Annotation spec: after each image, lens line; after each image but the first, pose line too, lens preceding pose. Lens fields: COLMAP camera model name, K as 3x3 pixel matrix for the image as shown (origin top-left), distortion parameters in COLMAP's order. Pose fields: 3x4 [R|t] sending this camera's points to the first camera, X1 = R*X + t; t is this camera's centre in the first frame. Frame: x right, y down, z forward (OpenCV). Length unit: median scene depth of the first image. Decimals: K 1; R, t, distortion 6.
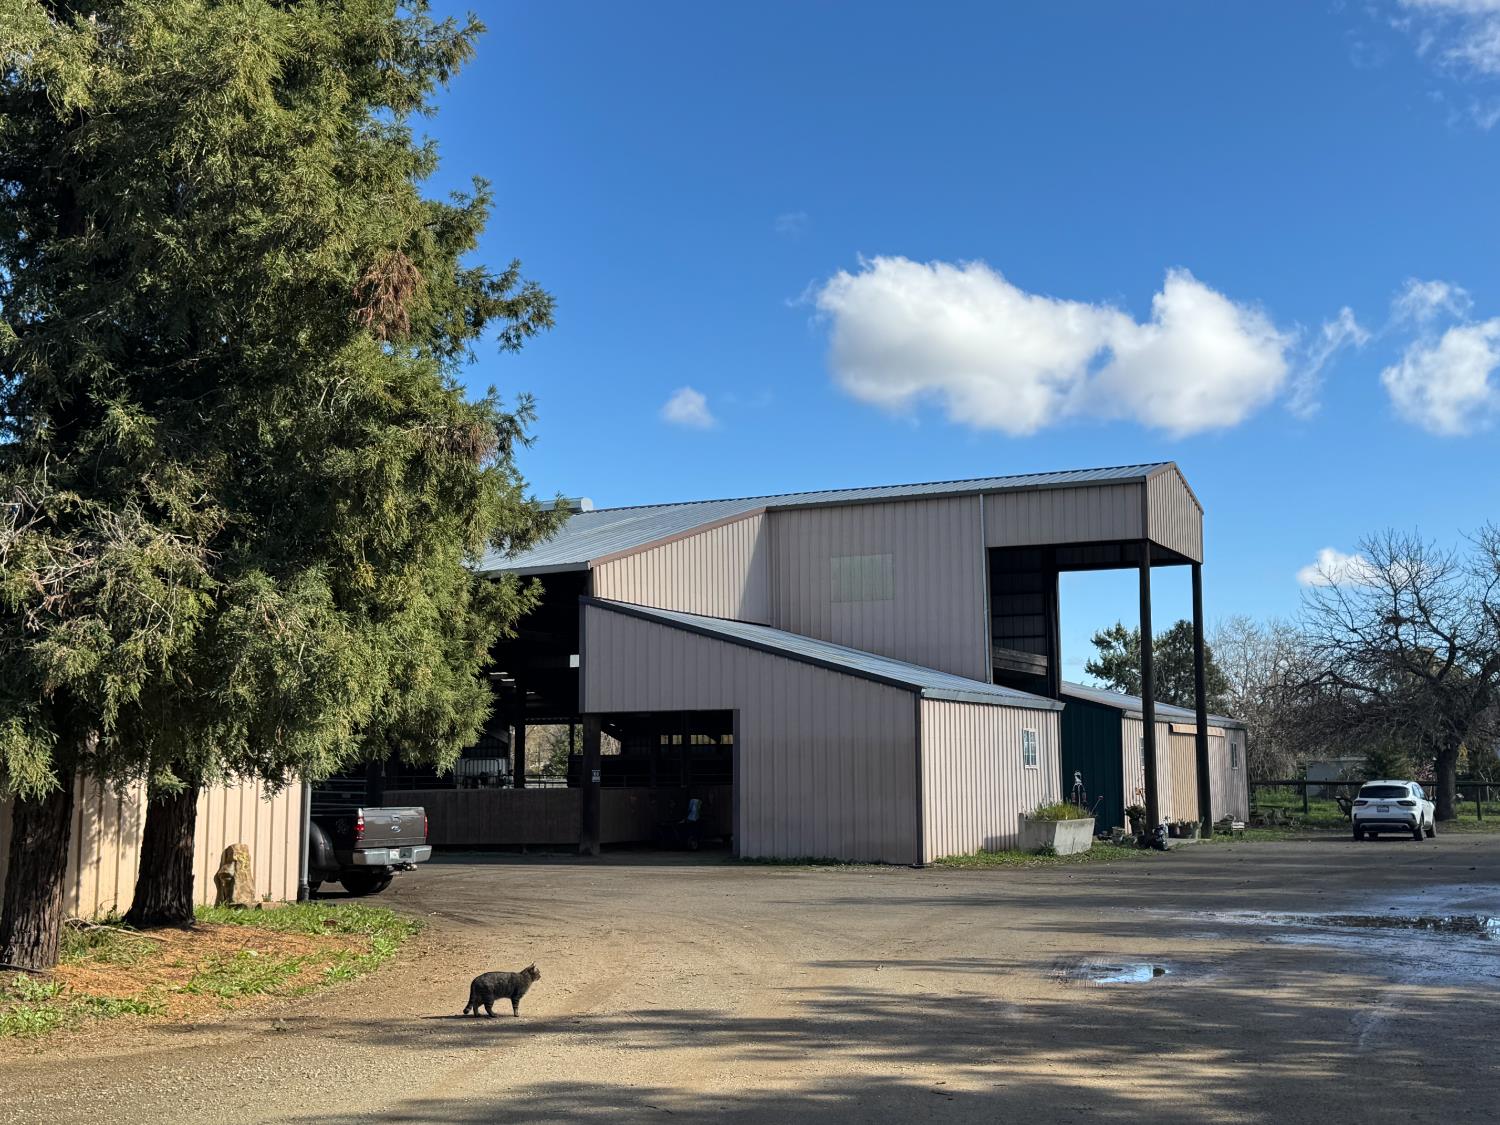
lens RADIAL K [[1733.7, 0, 747.4], [0, 1733.7, 556.0], [0, 0, 1]] dist [0.031627, 0.000000]
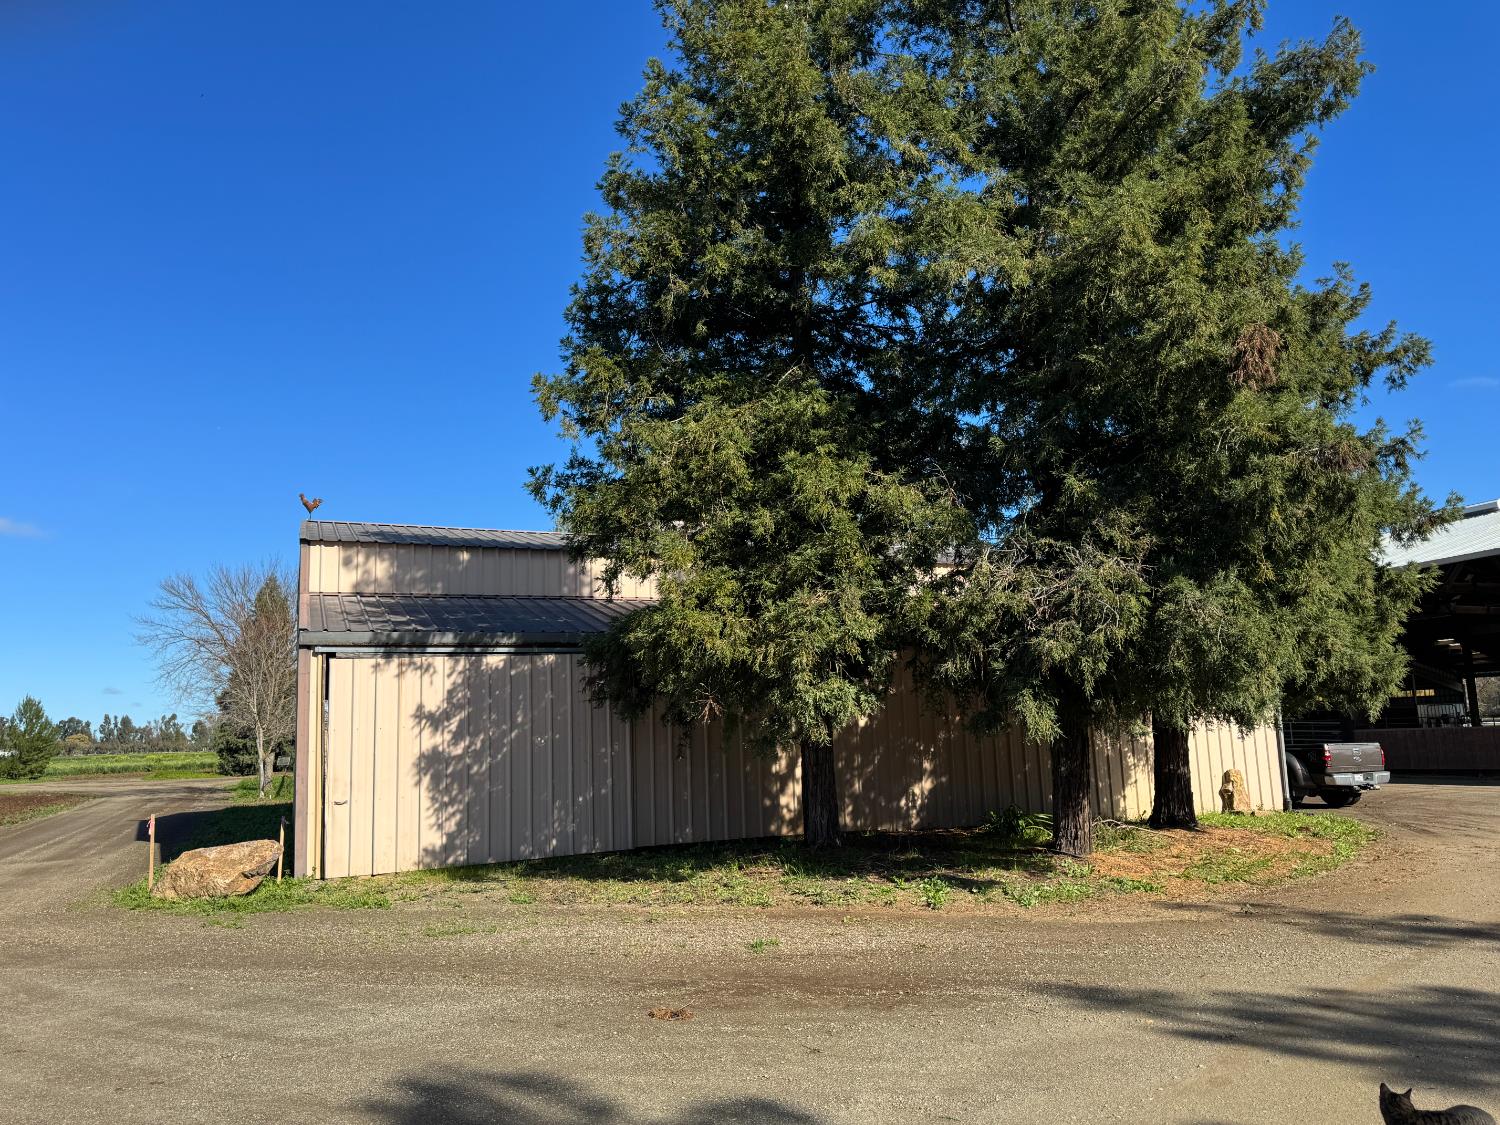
lens RADIAL K [[1074.4, 0, 746.3], [0, 1074.4, 557.0], [0, 0, 1]] dist [0.015836, -0.022361]
pose [[0.746746, -0.120260, -0.654147, 0.017324], [0.103687, 0.992542, -0.064107, 0.009781], [0.656978, -0.019955, 0.753646, 0.103600]]
